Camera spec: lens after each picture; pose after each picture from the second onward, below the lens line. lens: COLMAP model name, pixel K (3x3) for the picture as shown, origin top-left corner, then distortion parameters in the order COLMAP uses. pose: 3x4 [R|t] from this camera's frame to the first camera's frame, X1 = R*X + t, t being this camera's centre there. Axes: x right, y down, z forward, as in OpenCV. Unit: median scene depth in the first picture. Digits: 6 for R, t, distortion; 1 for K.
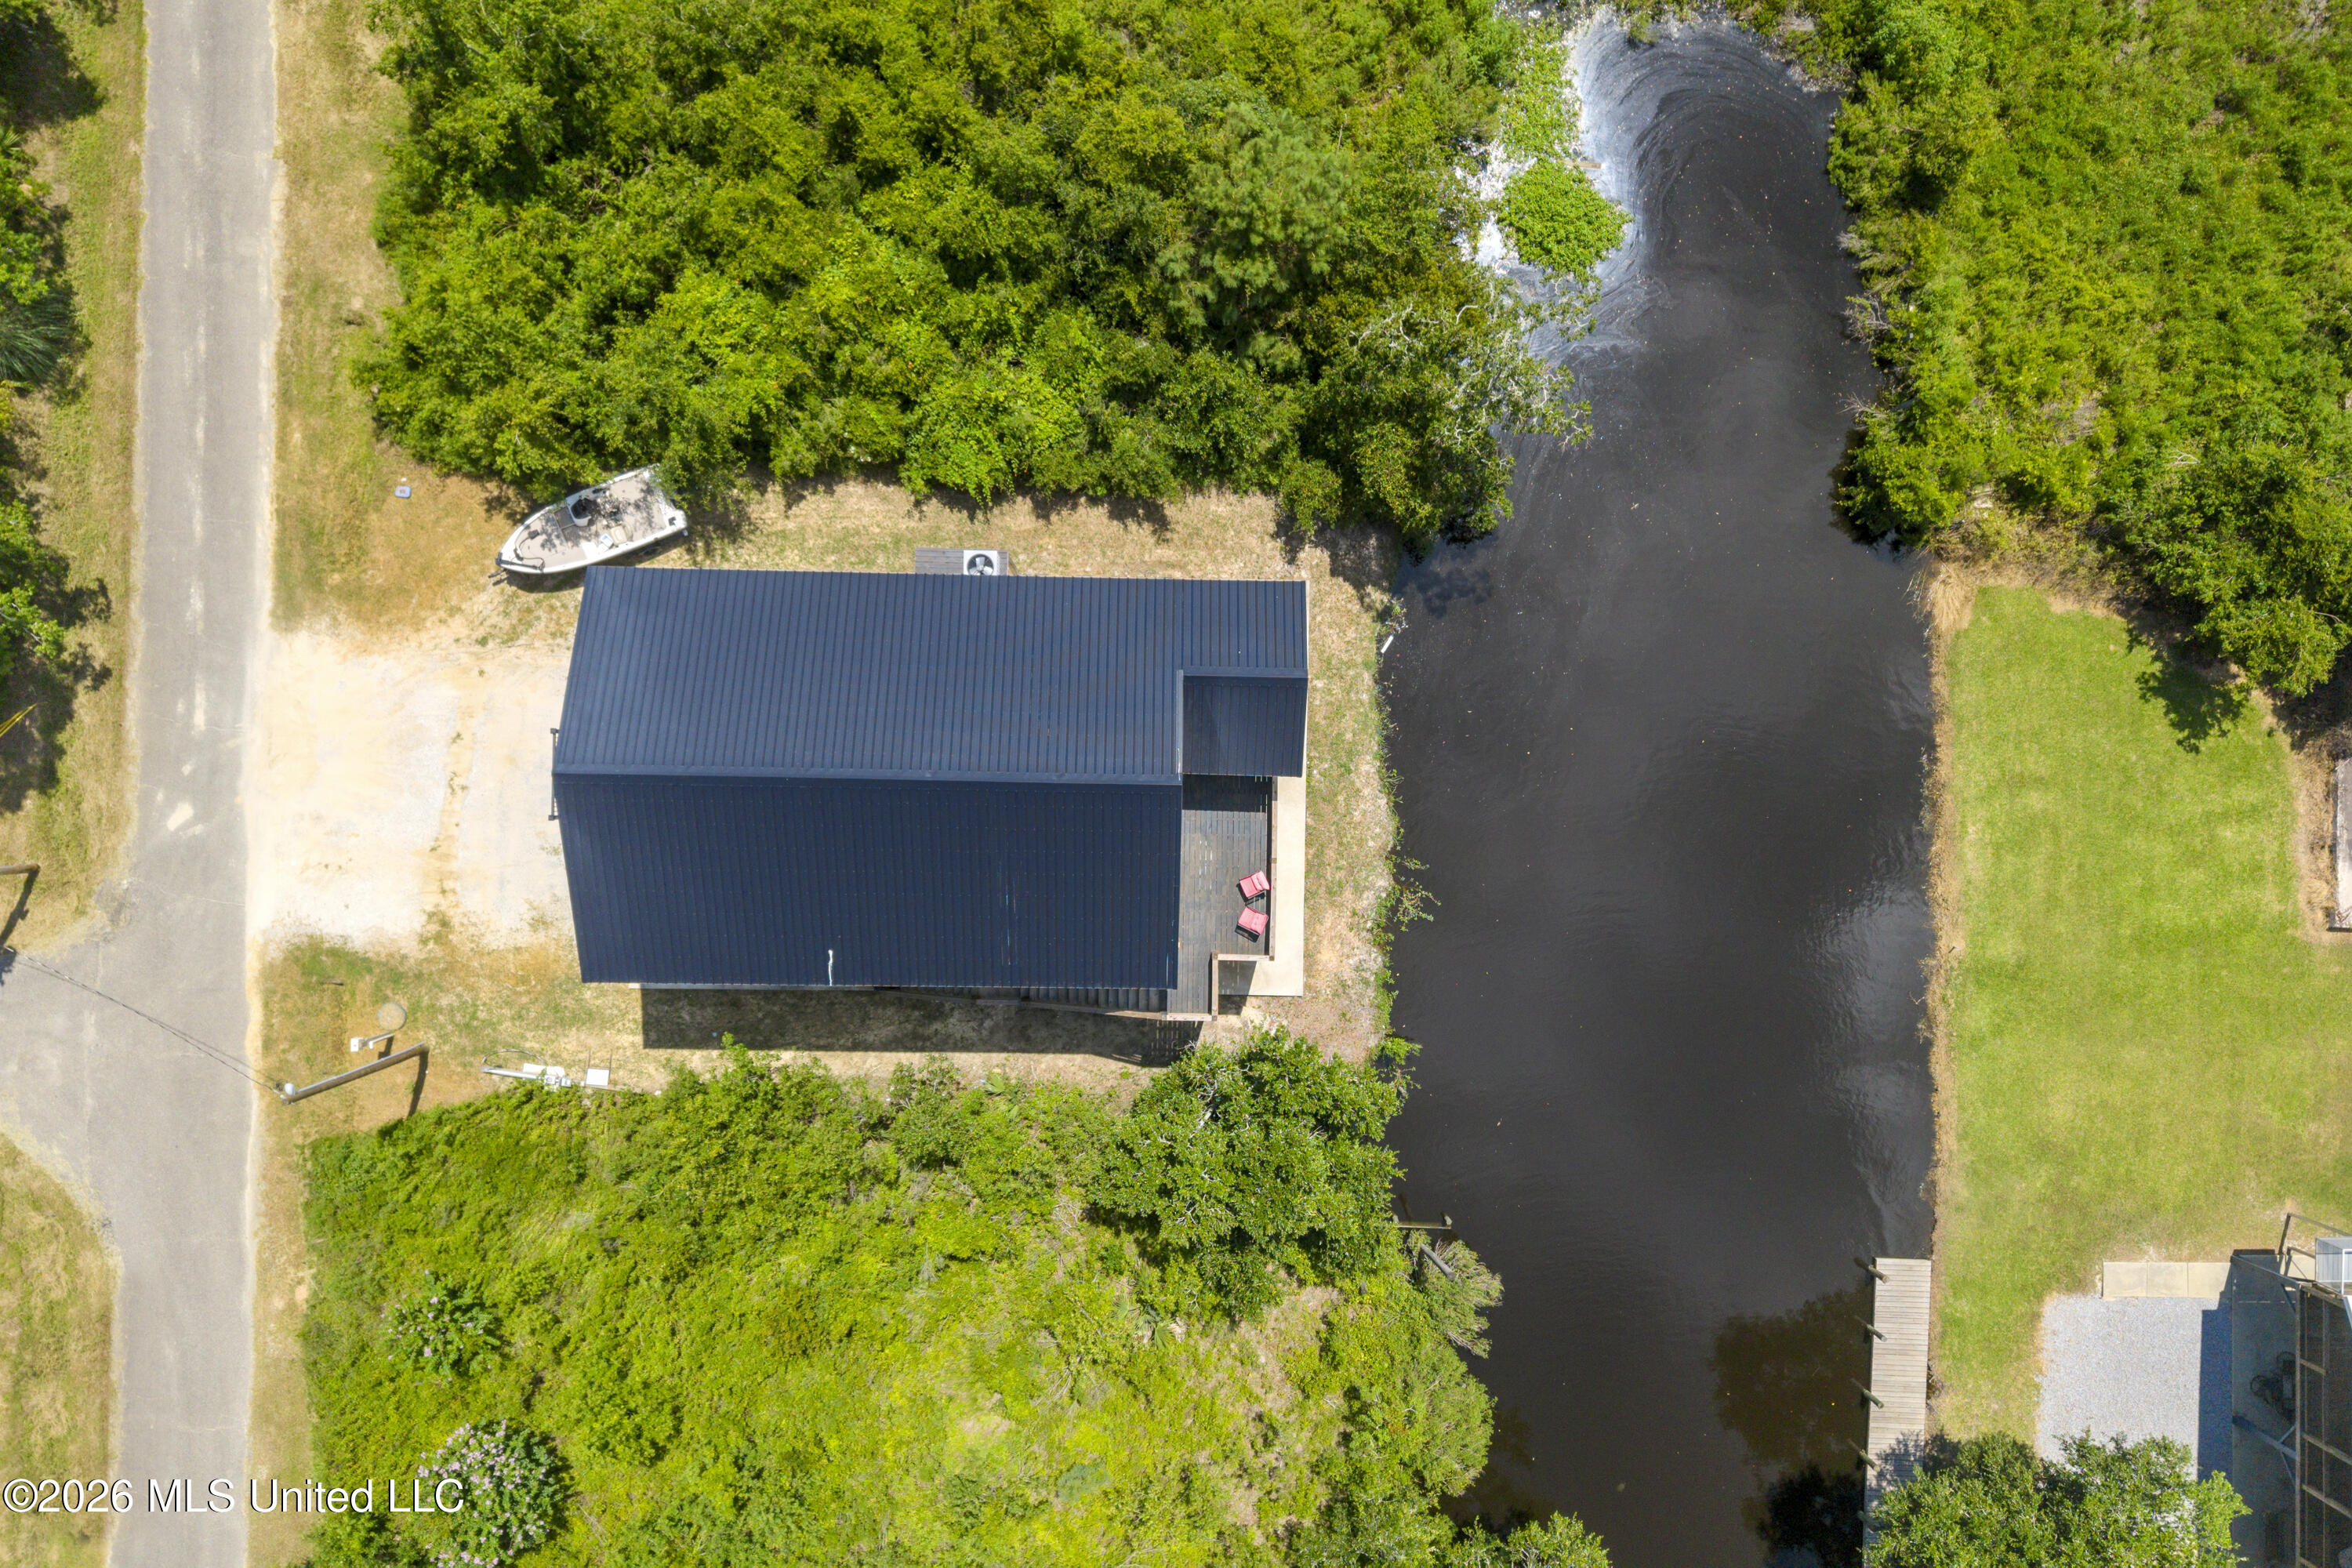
lens RADIAL K [[1841.9, 0, 1176.0], [0, 1841.9, 784.0], [0, 0, 1]] dist [-0.001708, -0.005571]
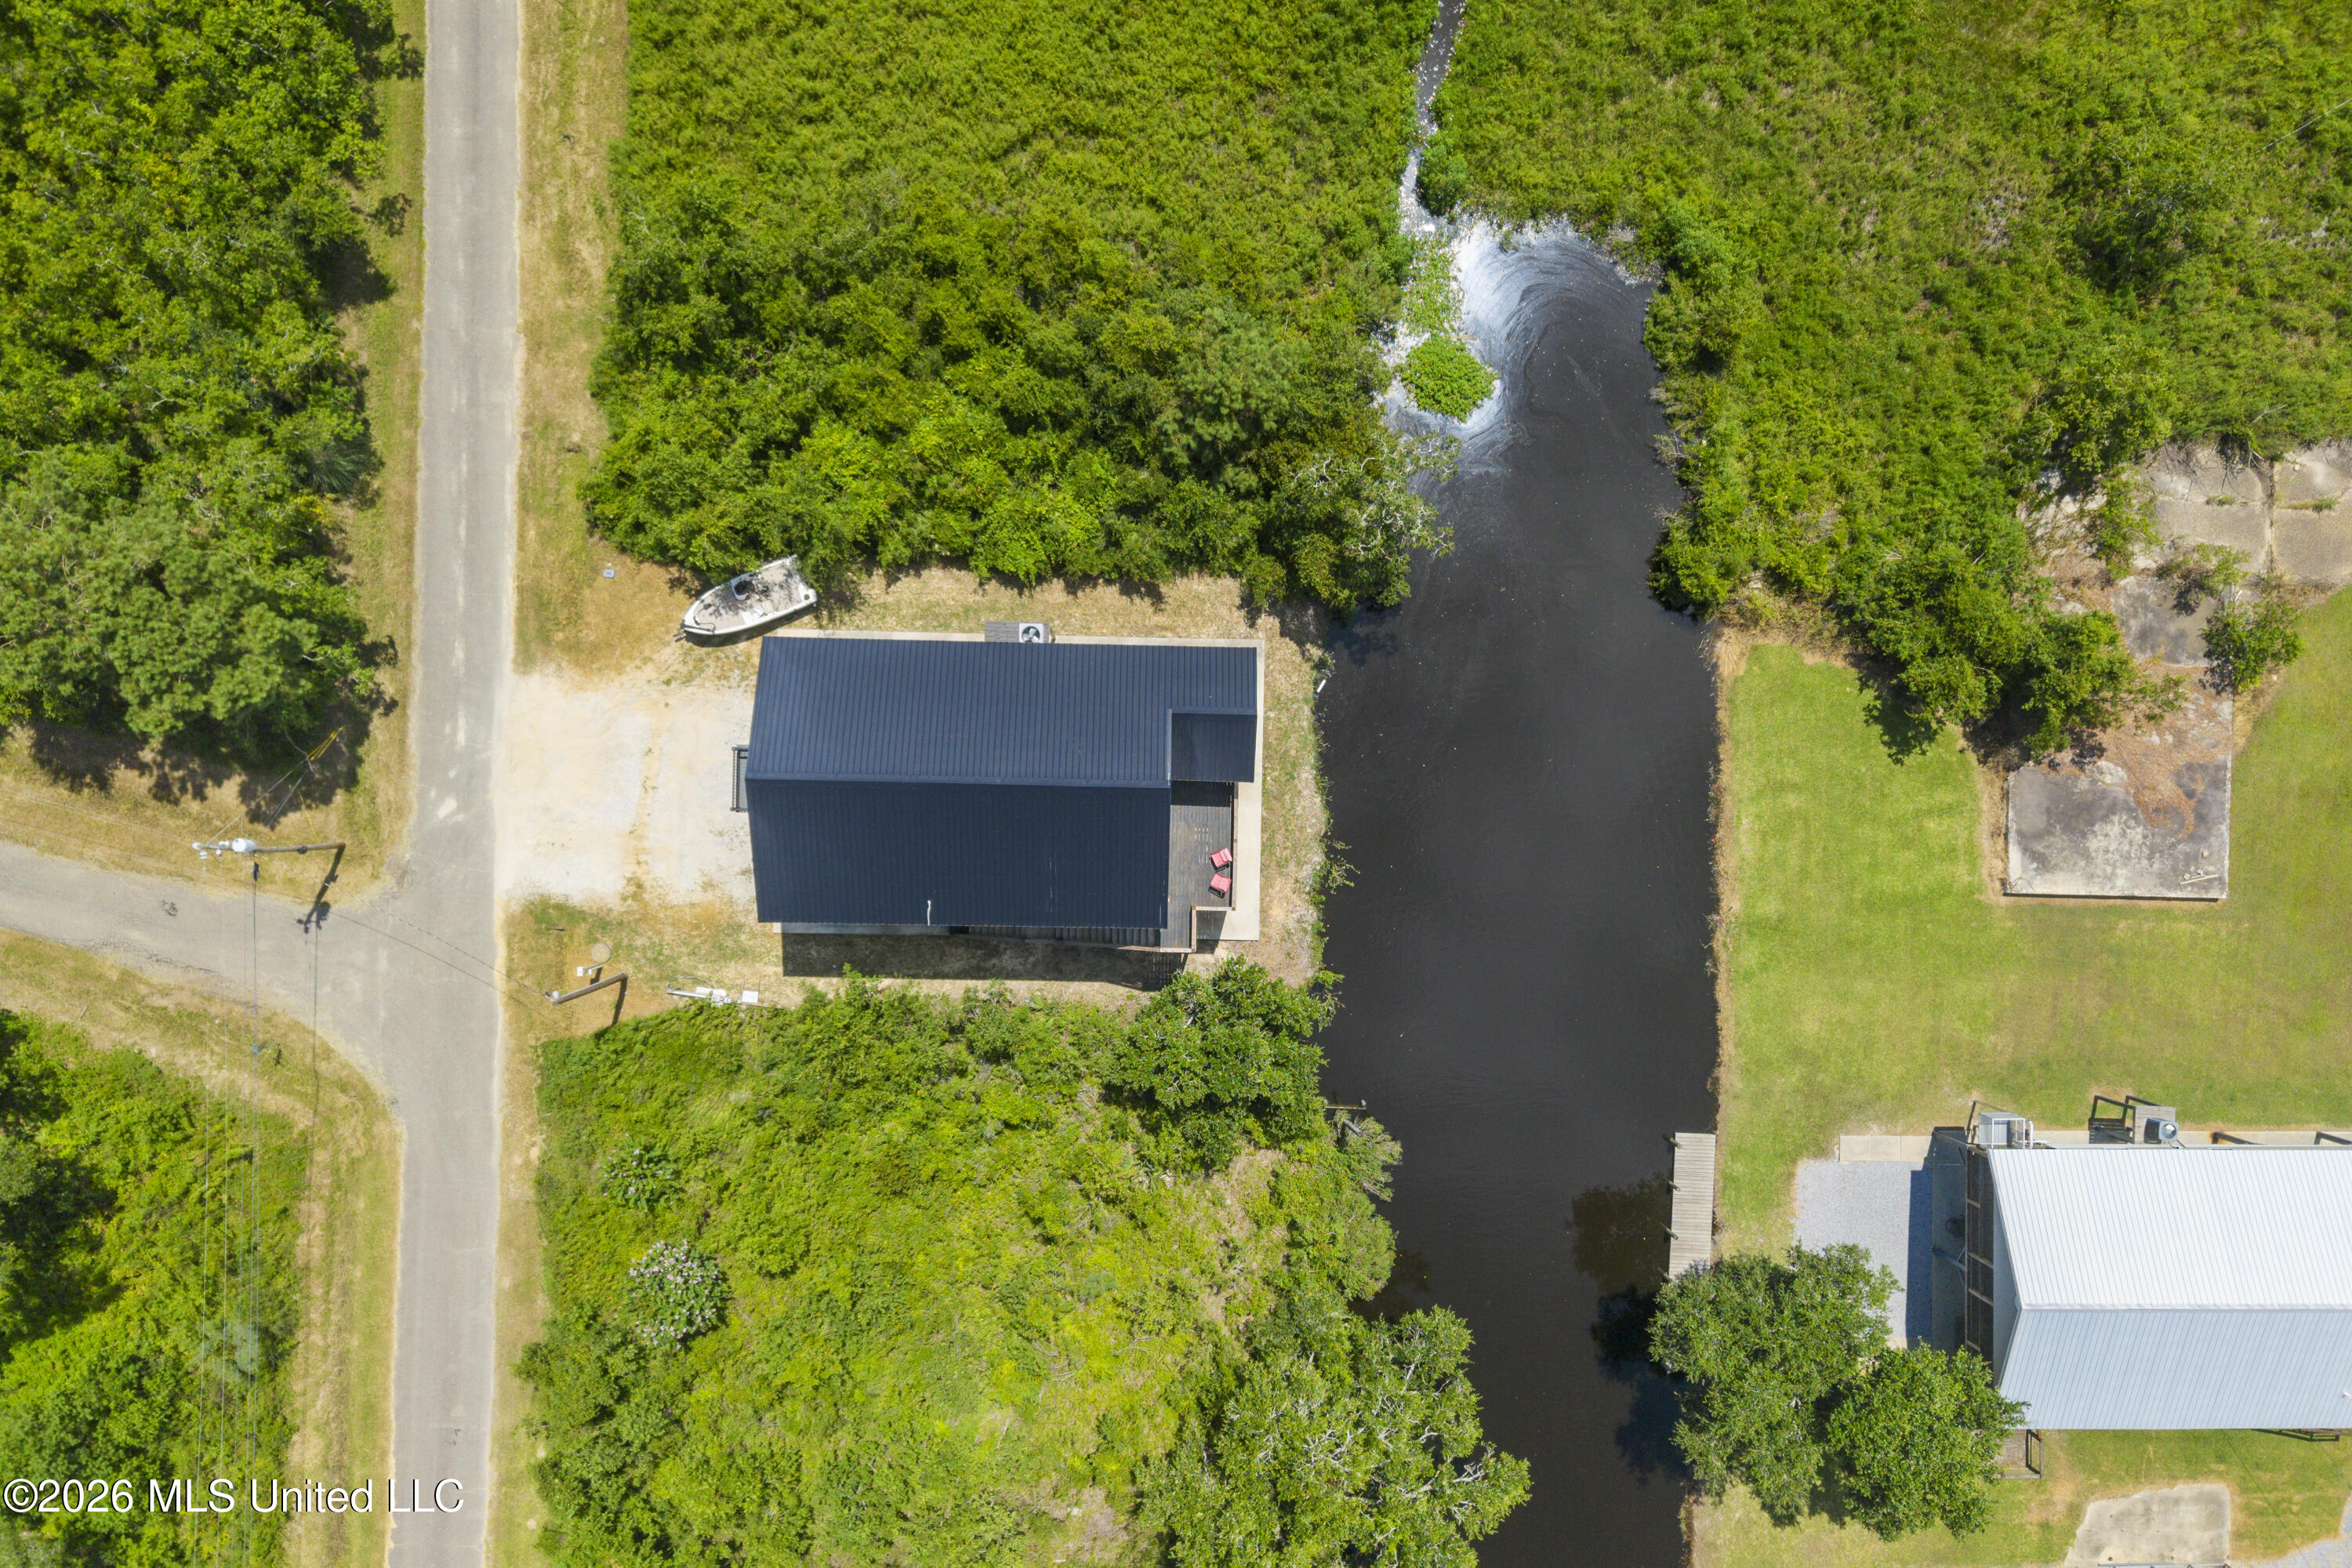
lens RADIAL K [[1841.9, 0, 1176.0], [0, 1841.9, 784.0], [0, 0, 1]] dist [-0.001708, -0.005571]
pose [[0.999993, 0.003092, 0.001926, 0.003625], [-0.003100, 0.999986, 0.004219, -0.007945], [-0.001912, -0.004225, 0.999989, -0.385577]]
